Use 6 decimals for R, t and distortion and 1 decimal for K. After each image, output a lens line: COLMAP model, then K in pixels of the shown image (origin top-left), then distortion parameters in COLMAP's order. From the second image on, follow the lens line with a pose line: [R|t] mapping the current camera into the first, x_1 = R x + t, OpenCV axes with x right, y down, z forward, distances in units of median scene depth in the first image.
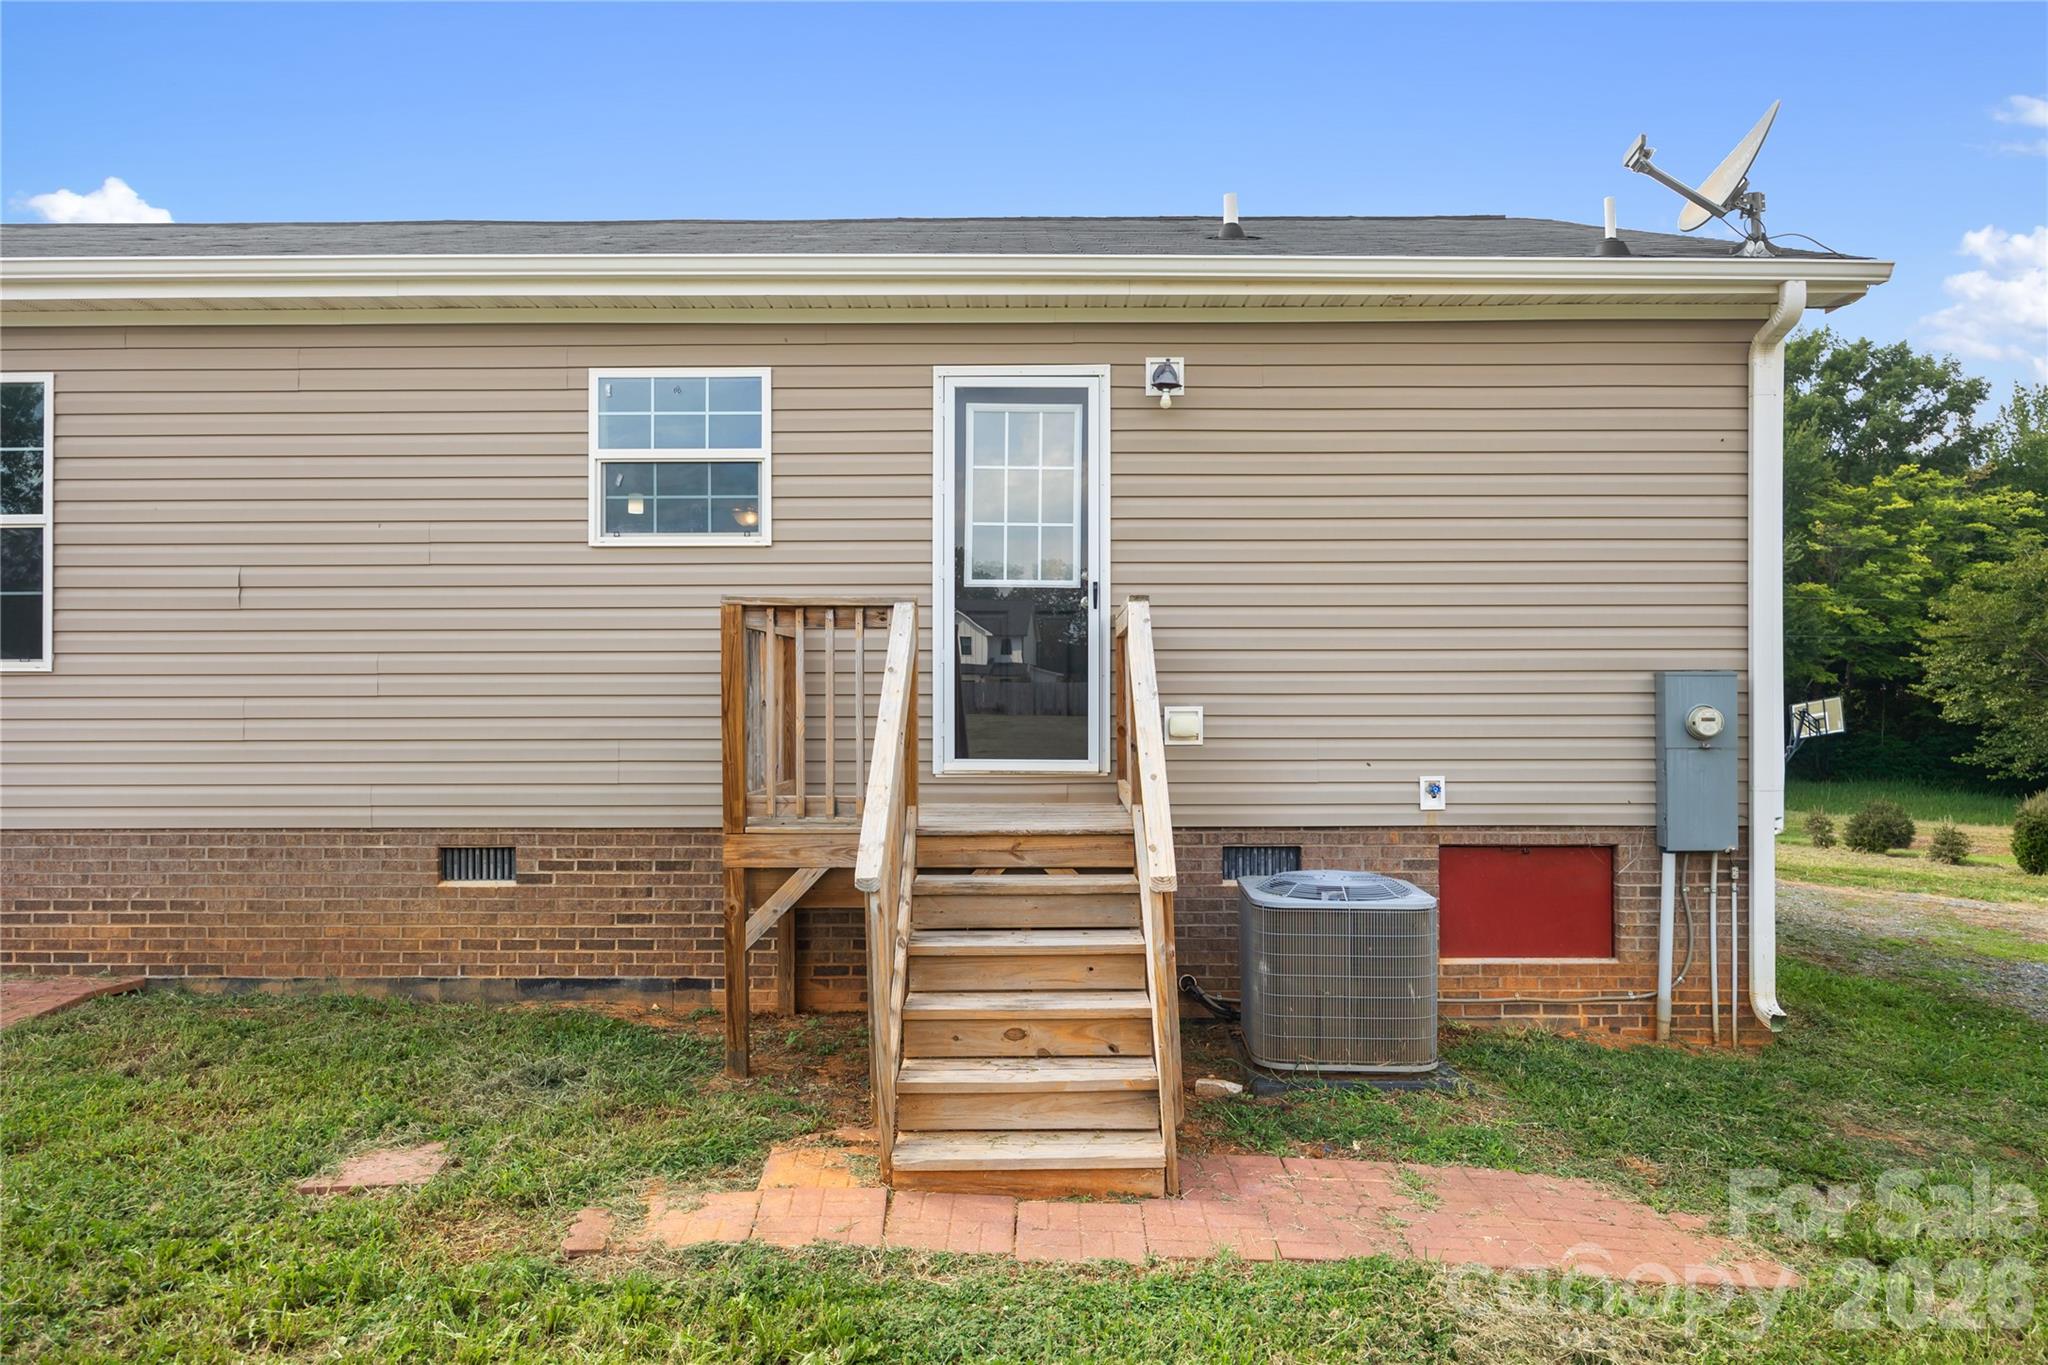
lens RADIAL K [[1344.3, 0, 1021.5], [0, 1344.3, 674.8], [0, 0, 1]] dist [0.011354, 0.001612]
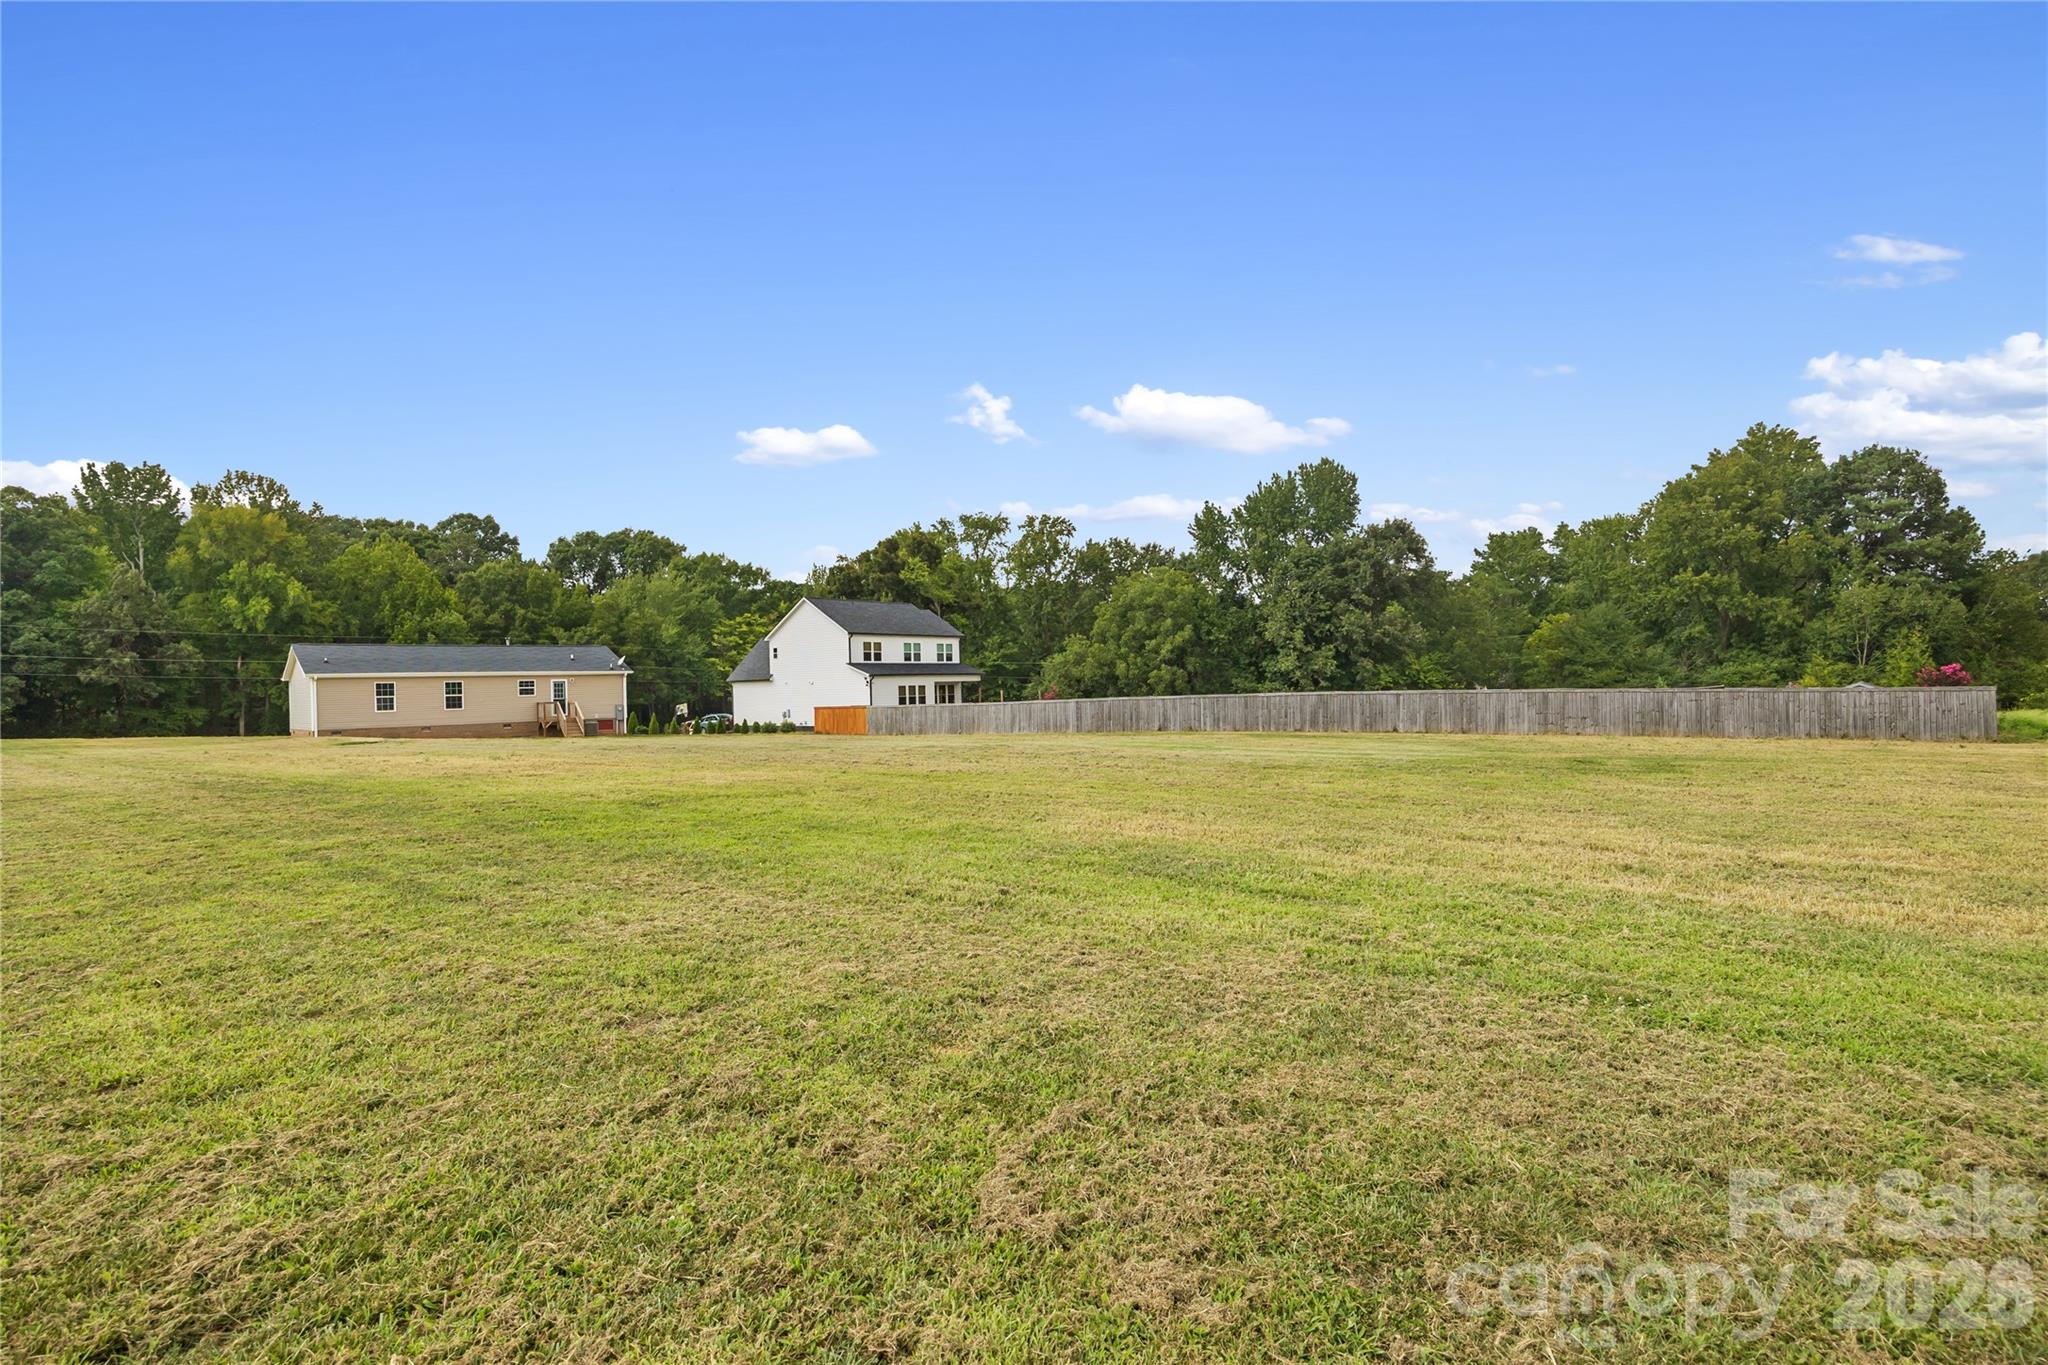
lens RADIAL K [[1013.1, 0, 1024.6], [0, 1013.1, 679.8], [0, 0, 1]] dist [-0.002625, -0.000679]
pose [[0.729851, -0.012037, 0.683500, -2.987008], [0.015330, 0.999882, 0.001240, -0.179426], [-0.683434, 0.009573, 0.729950, -7.945930]]
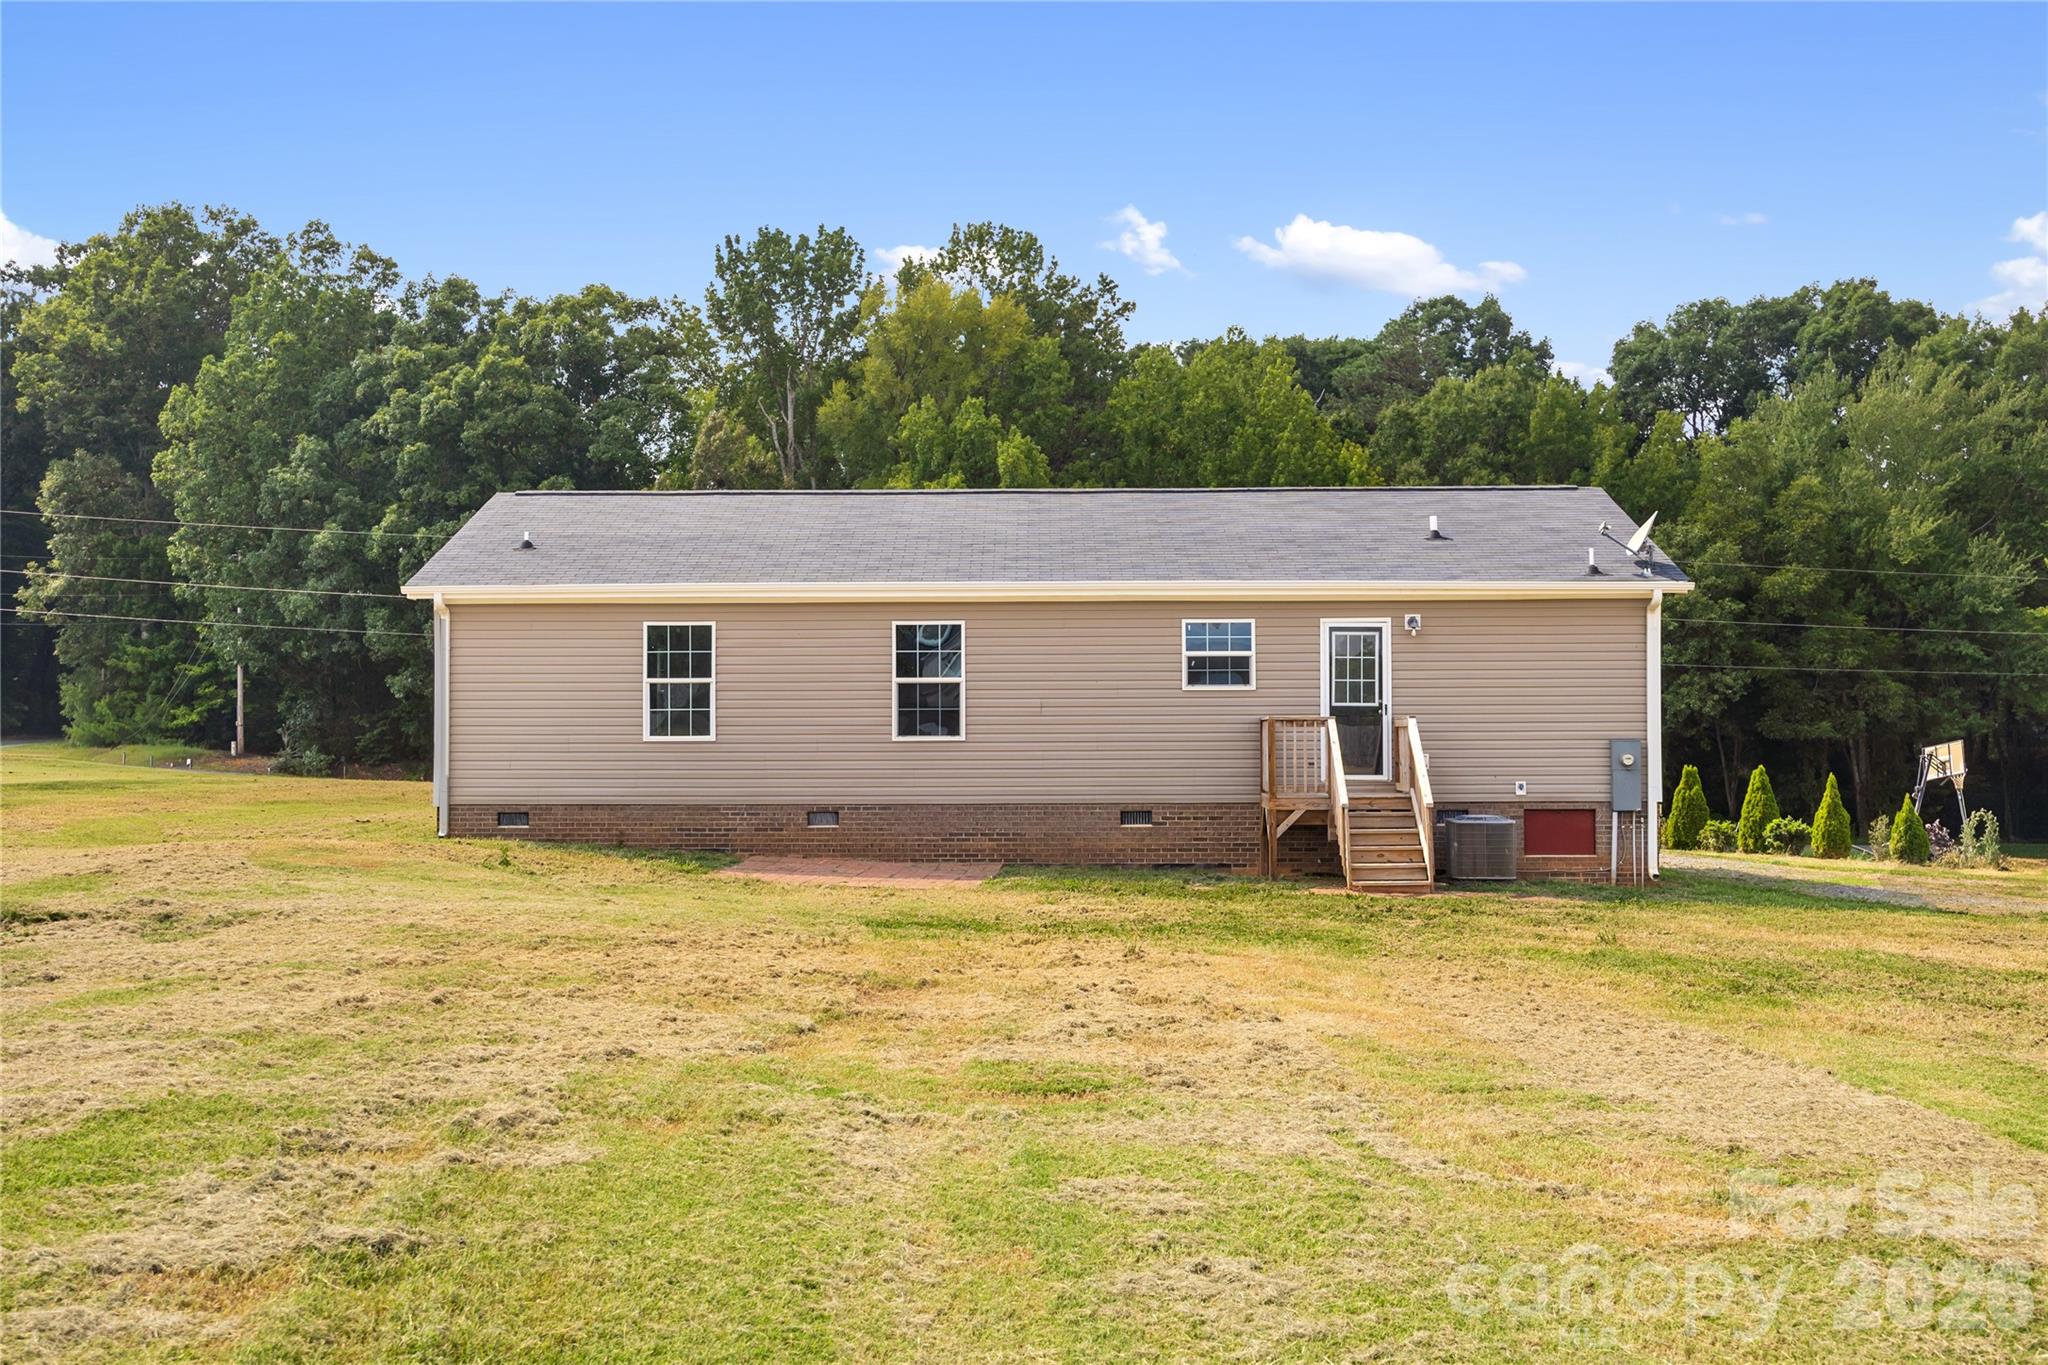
lens RADIAL K [[1976.8, 0, 1025.7], [0, 1976.8, 687.9], [0, 0, 1]] dist [0.017141, 0.000000]
pose [[0.999941, -0.002336, -0.010655, -0.572598], [0.002261, 0.999973, -0.007045, -0.074656], [0.010671, 0.007021, 0.999918, -2.678038]]
